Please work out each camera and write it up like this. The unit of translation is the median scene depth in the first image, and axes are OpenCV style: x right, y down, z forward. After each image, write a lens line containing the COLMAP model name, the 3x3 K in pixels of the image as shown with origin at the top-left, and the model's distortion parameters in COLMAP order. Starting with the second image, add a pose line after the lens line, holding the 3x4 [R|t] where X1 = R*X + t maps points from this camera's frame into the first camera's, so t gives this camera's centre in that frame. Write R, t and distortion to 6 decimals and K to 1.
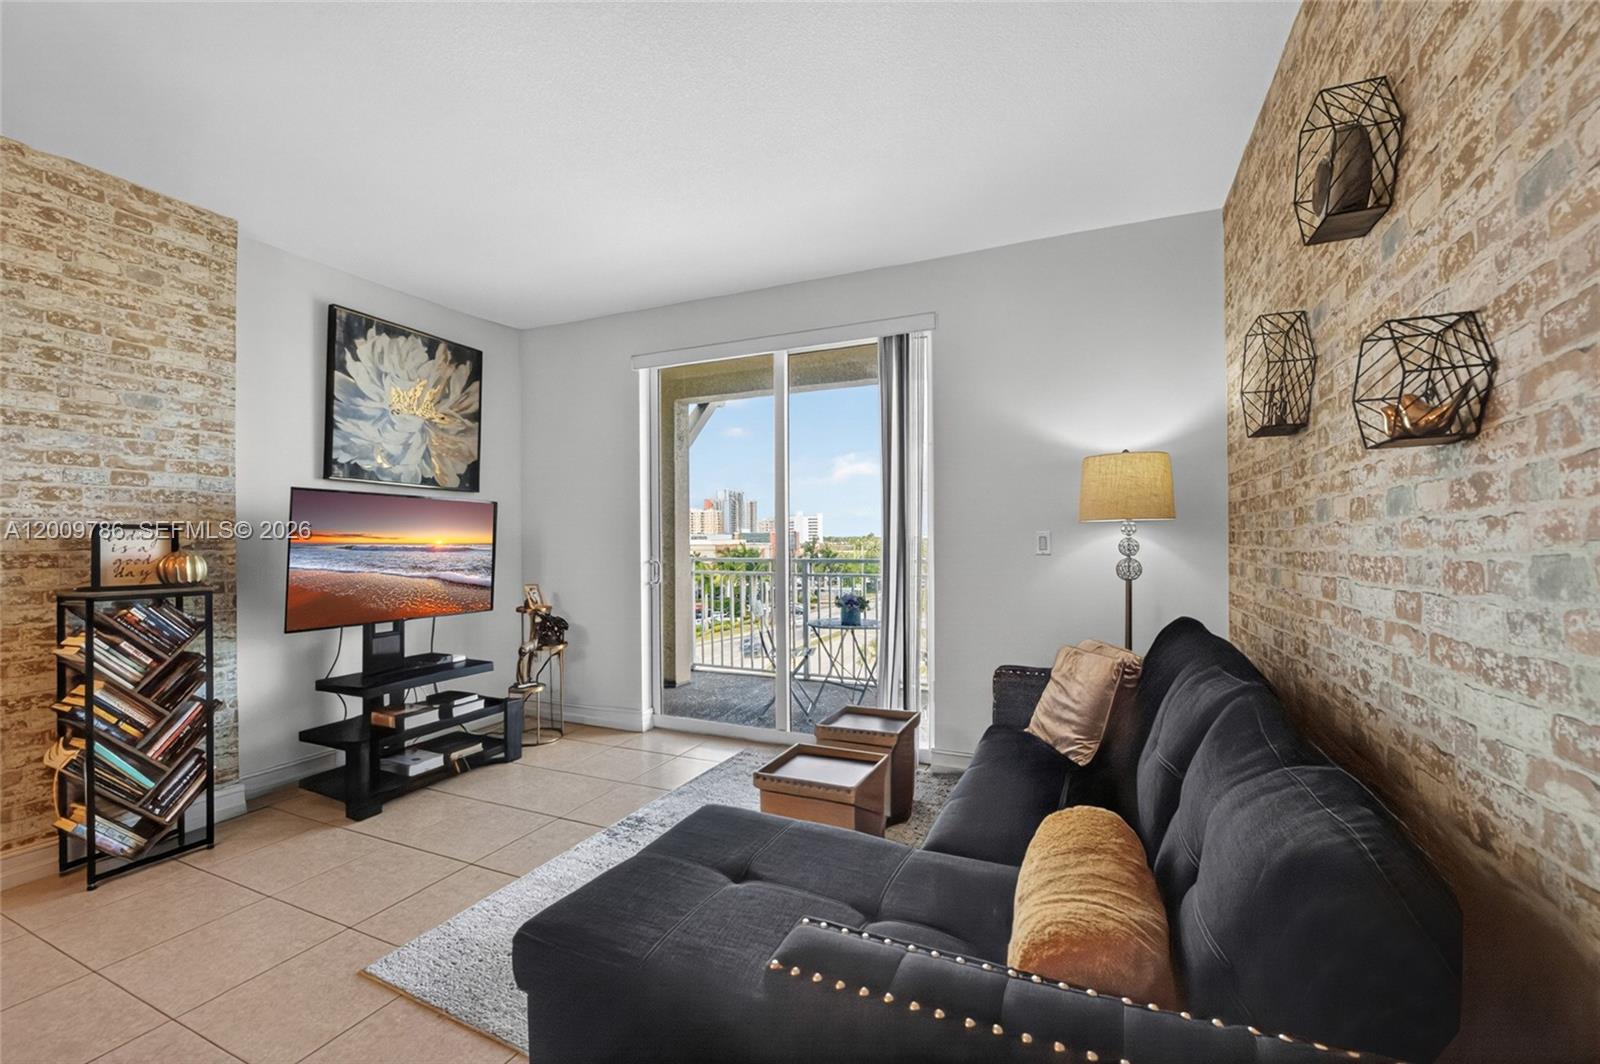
lens RADIAL K [[642.8, 0, 805.9], [0, 642.8, 533.9], [0, 0, 1]] dist [-0.019309, -0.000344]
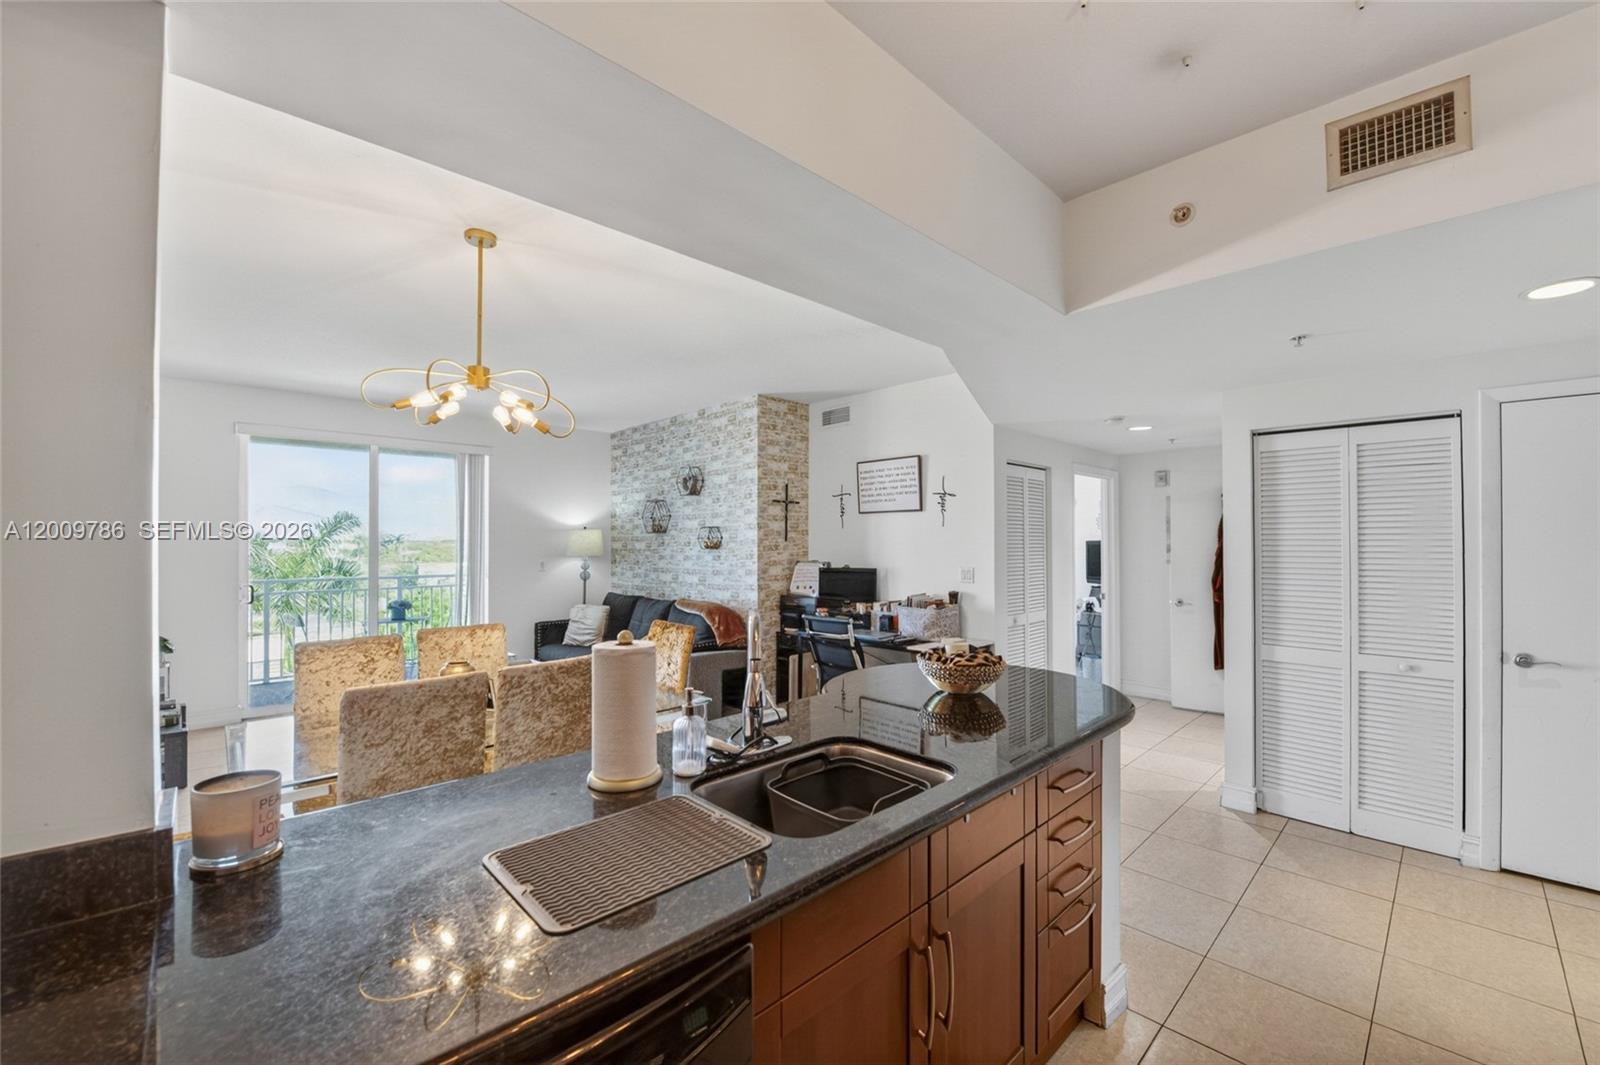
lens RADIAL K [[642.8, 0, 805.9], [0, 642.8, 534.4], [0, 0, 1]] dist [-0.019309, -0.000344]
pose [[0.386040, 0.012467, 0.922398, -2.319579], [-0.005174, 0.999922, -0.011350, -0.127301], [-0.922468, -0.000391, 0.386074, -1.163759]]
